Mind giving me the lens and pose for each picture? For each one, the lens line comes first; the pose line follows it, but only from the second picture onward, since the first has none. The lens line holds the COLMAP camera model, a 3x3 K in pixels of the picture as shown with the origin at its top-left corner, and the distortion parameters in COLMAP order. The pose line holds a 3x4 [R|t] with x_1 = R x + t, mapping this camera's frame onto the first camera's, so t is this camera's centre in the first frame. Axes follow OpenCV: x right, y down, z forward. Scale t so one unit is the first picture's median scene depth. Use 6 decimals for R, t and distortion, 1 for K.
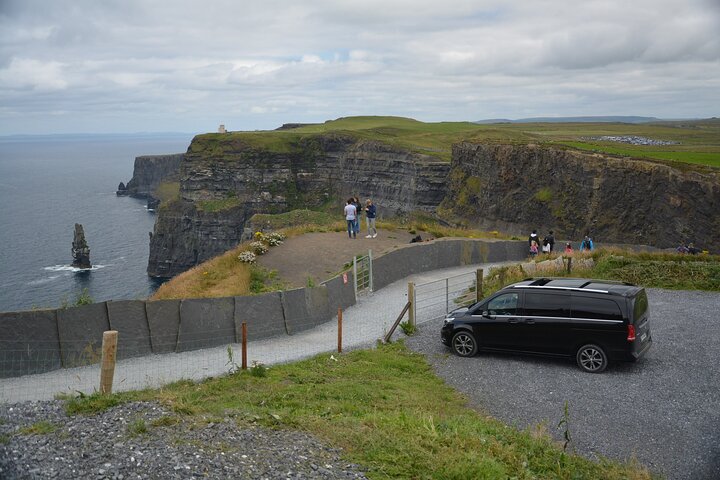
lens RADIAL K [[838.5, 0, 359.7], [0, 838.5, 239.5], [0, 0, 1]] dist [0.065631, 0.000000]
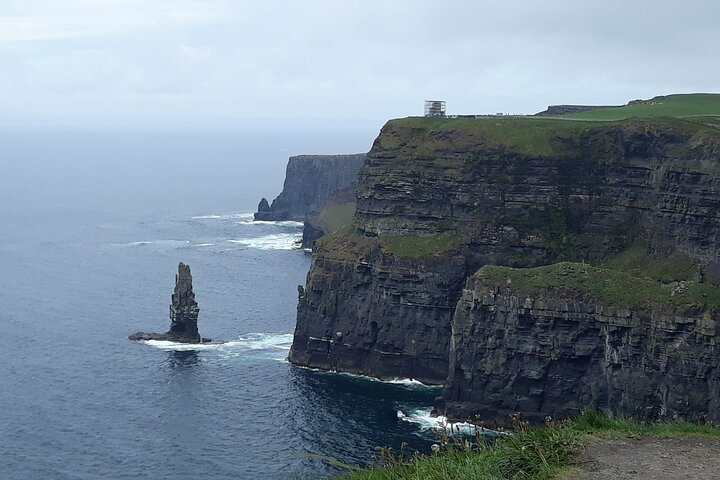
lens RADIAL K [[838.5, 0, 360.1], [0, 838.5, 238.2], [0, 0, 1]] dist [0.065631, 0.000000]
pose [[0.951447, 0.052803, -0.303249, -0.037684], [-0.069078, 0.996676, -0.043188, -0.018946], [0.299961, 0.062039, 0.951932, 0.458778]]
